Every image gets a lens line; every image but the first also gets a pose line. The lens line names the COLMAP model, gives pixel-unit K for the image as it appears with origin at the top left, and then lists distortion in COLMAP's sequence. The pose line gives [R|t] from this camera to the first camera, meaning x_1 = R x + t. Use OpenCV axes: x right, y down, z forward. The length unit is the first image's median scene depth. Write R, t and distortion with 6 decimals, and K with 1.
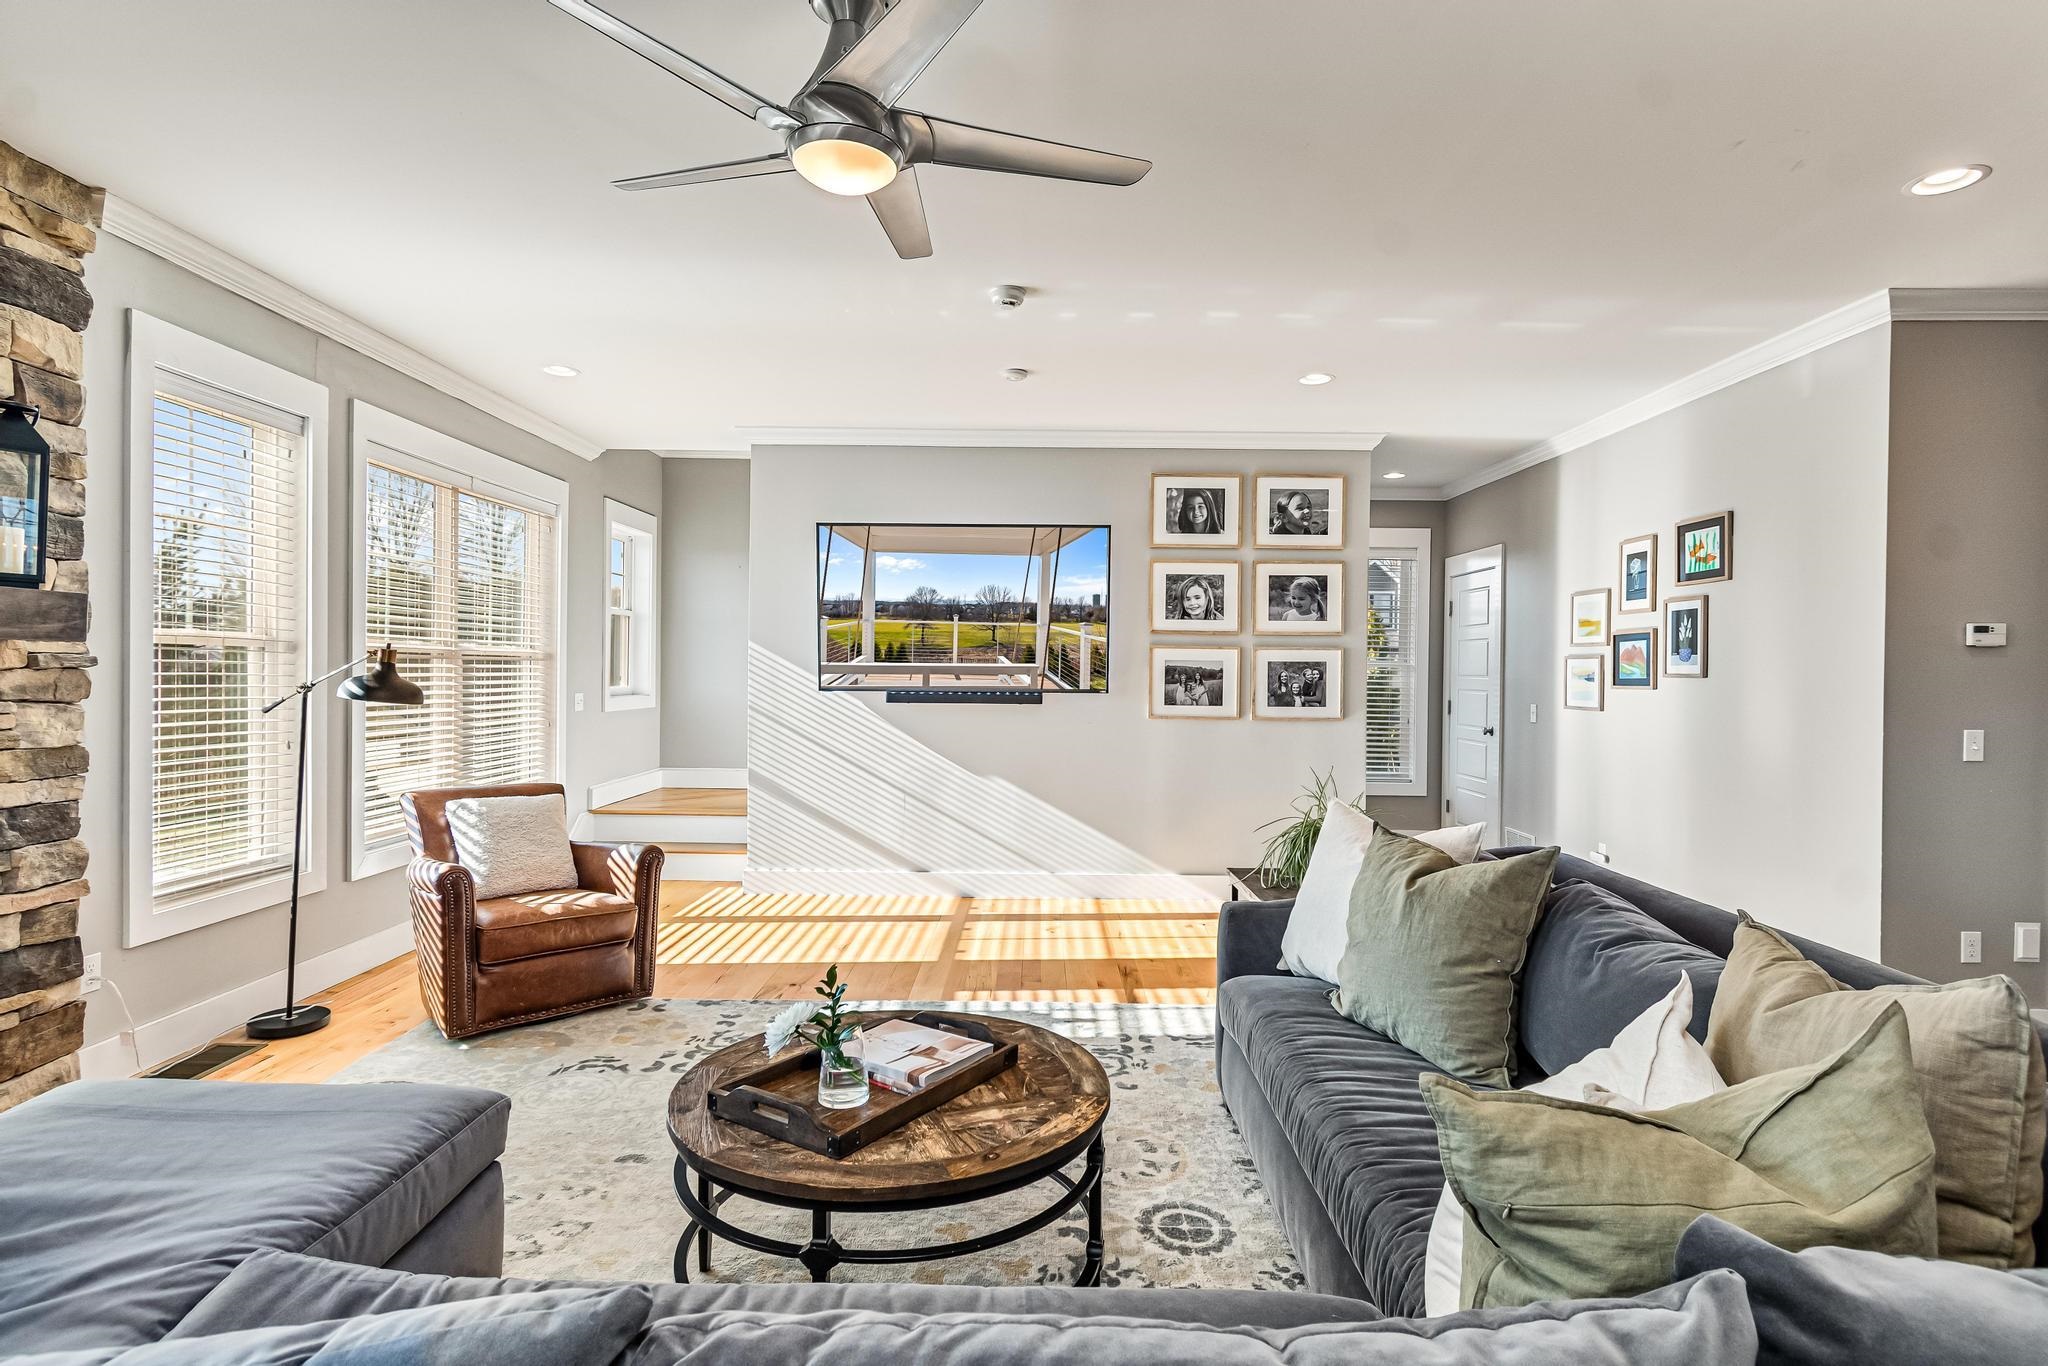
lens RADIAL K [[991.4, 0, 1097.6], [0, 991.4, 681.4], [0, 0, 1]] dist [0.010740, -0.004008]
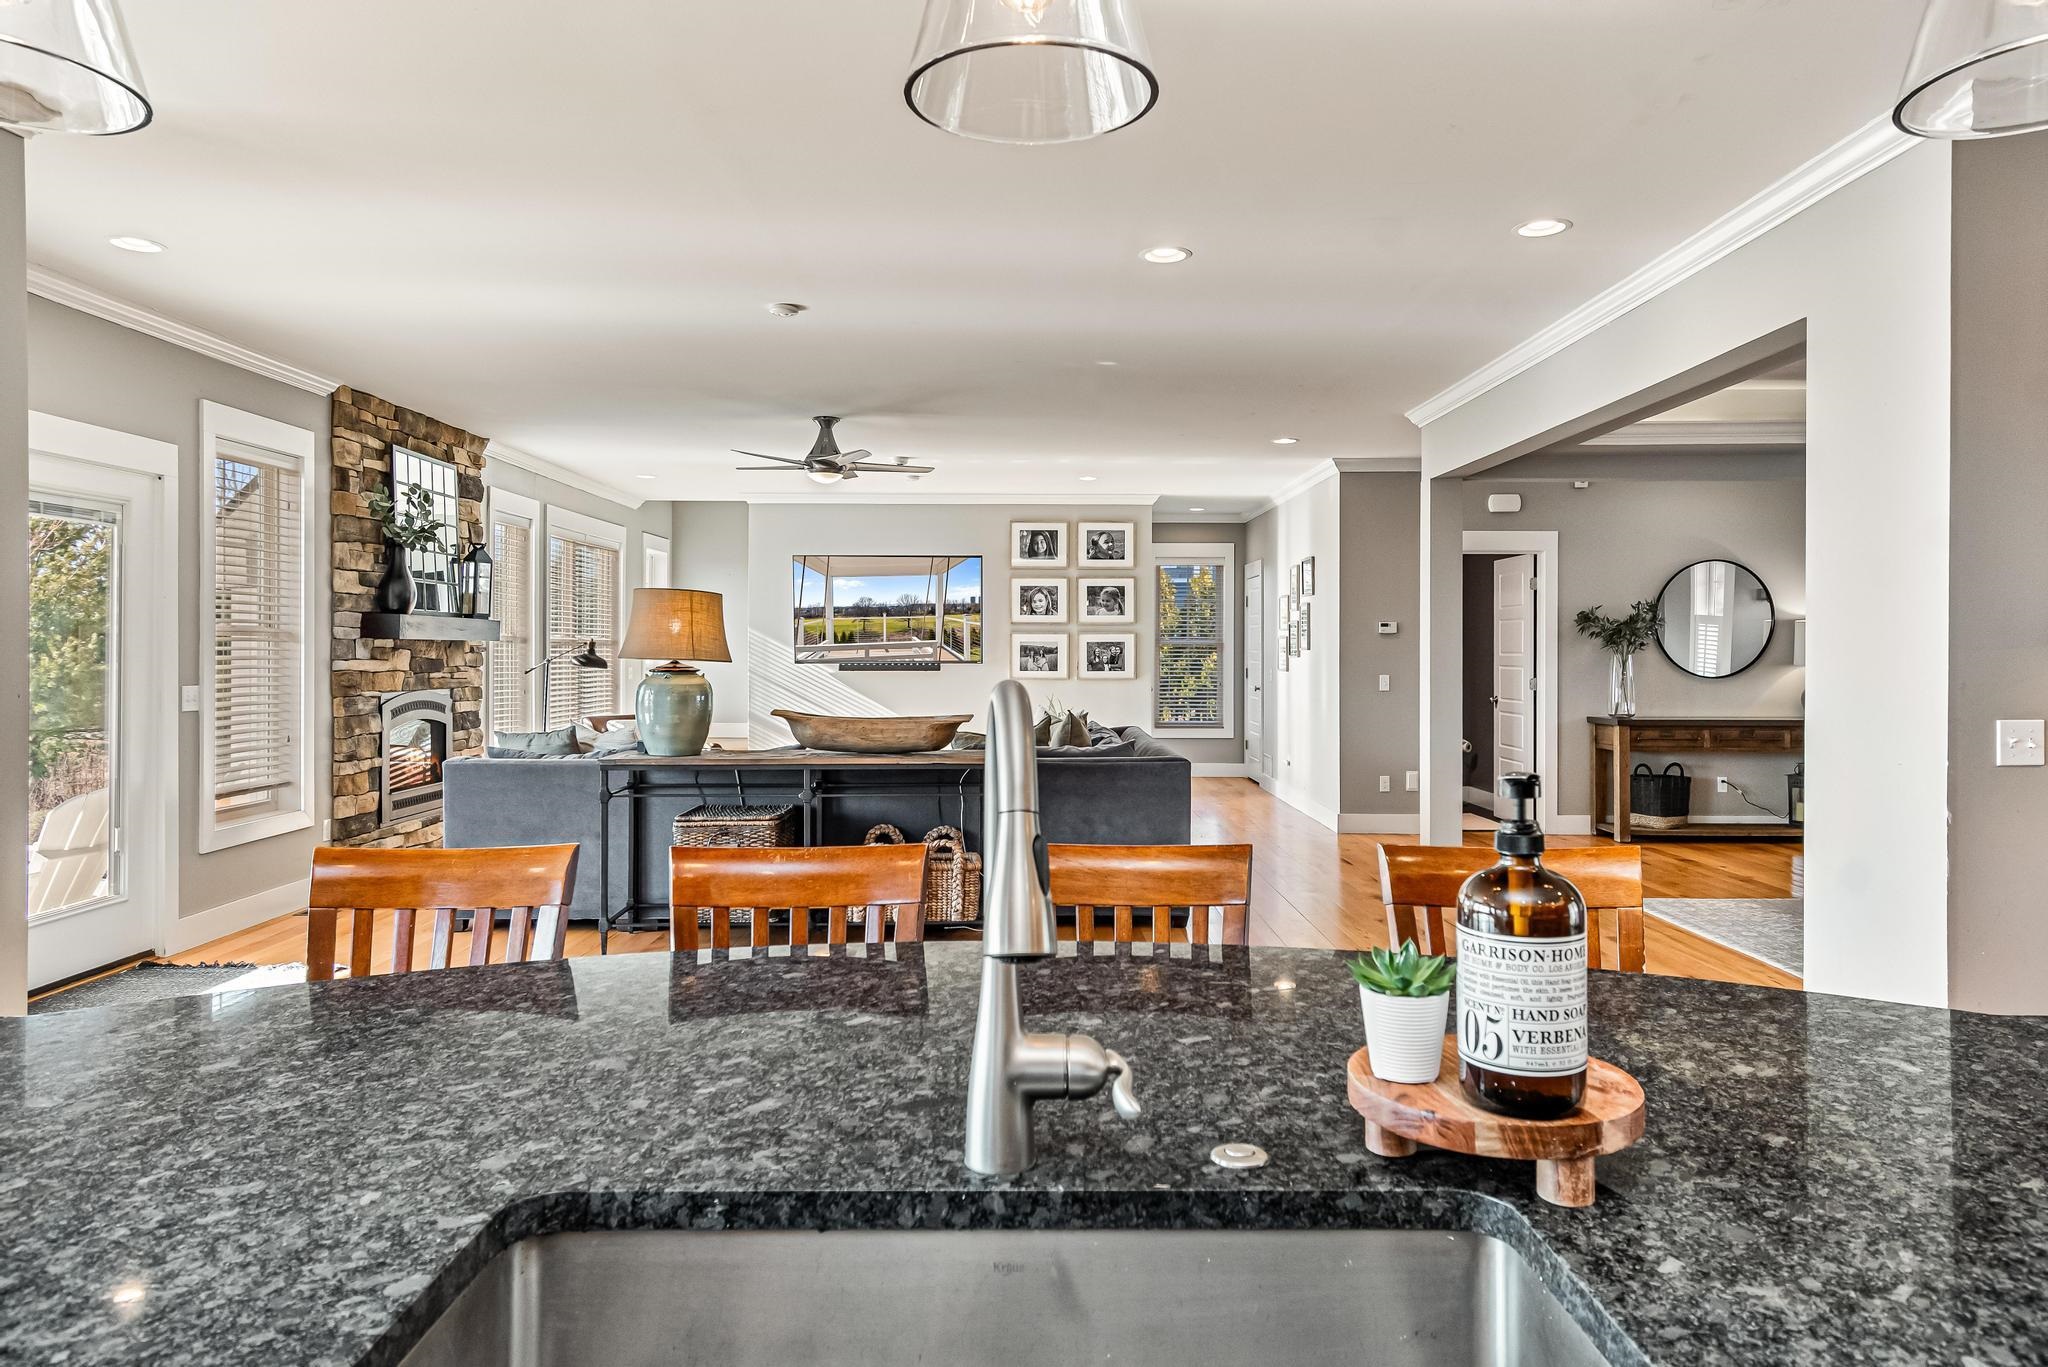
lens RADIAL K [[1272.3, 0, 1077.0], [0, 1272.3, 655.1], [0, 0, 1]] dist [0.016614, -0.000554]
pose [[0.999932, -0.008500, -0.008031, 0.188437], [0.008466, 0.999955, -0.004289, 0.009599], [0.008067, 0.004220, 0.999959, -1.068703]]
